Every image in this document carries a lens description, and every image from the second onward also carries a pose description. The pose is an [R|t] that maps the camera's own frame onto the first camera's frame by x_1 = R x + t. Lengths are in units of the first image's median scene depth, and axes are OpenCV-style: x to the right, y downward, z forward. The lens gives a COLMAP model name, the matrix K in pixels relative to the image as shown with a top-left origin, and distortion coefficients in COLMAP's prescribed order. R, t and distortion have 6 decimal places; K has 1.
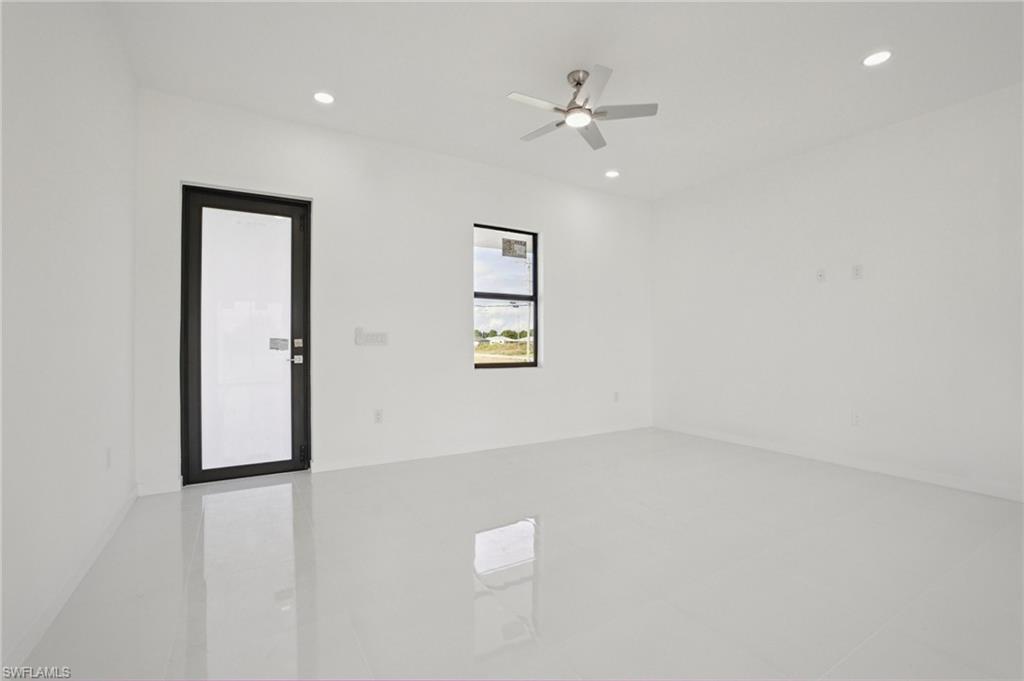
lens RADIAL K [[446.2, 0, 499.5], [0, 446.2, 338.0], [0, 0, 1]] dist [-0.043574, 0.000162]
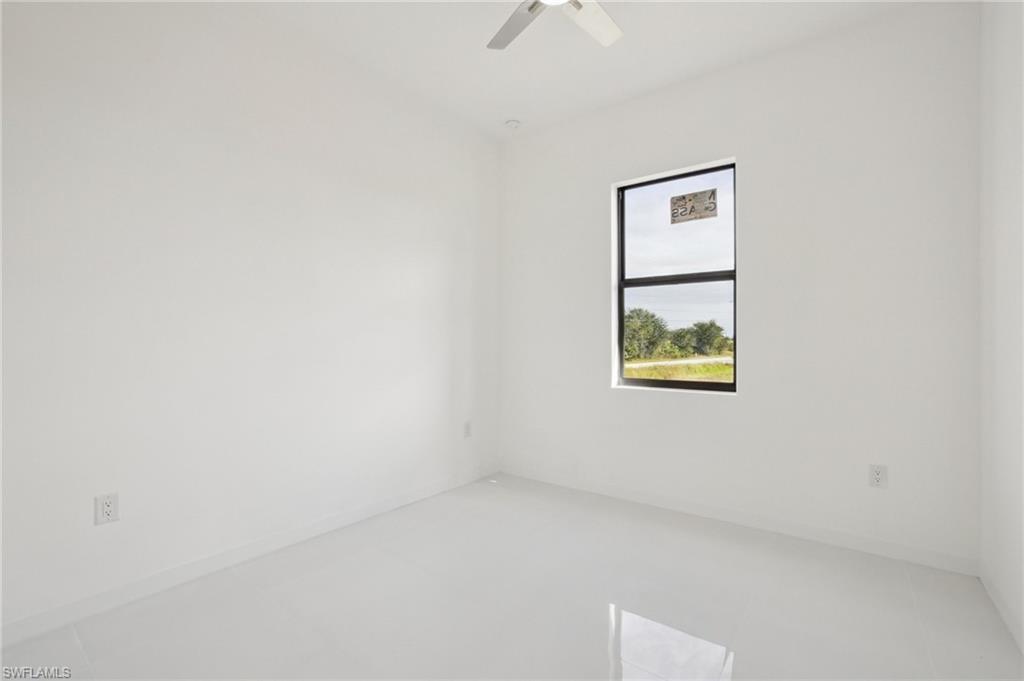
lens RADIAL K [[448.0, 0, 508.4], [0, 448.0, 338.5], [0, 0, 1]] dist [-0.017358, 0.000172]
pose [[0.349487, 0.016529, -0.936796, 0.697221], [0.008181, 0.999752, 0.020692, -0.027553], [0.936906, -0.014896, 0.349265, 0.684660]]
